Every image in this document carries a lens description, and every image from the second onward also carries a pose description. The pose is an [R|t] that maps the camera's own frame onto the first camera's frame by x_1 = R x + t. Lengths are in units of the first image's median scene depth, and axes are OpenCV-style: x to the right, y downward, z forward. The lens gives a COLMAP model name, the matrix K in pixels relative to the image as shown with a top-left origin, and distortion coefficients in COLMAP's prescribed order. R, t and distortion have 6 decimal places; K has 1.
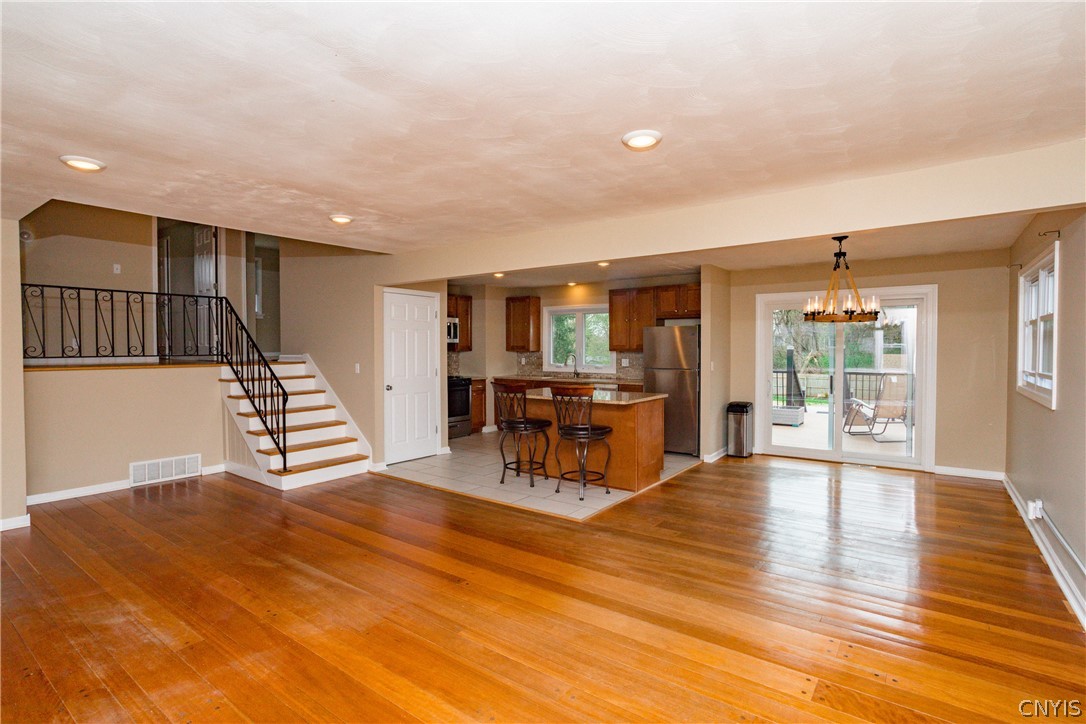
lens RADIAL K [[524.2, 0, 545.8], [0, 524.2, 359.8], [0, 0, 1]] dist [-0.011682, 0.000862]
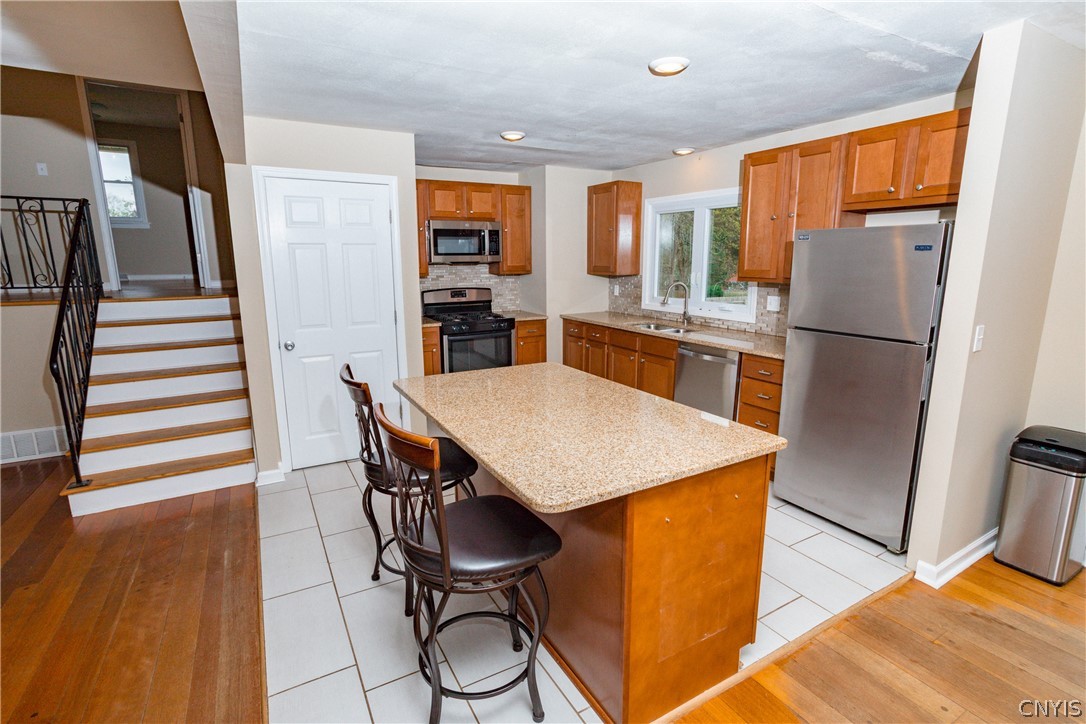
lens RADIAL K [[524.2, 0, 547.9], [0, 524.2, 358.3], [0, 0, 1]] dist [-0.011682, 0.000862]
pose [[0.918638, 0.072655, -0.388362, 0.151100], [-0.006976, 0.985776, 0.167917, -0.025673], [0.395039, -0.151546, 0.906079, 0.445115]]
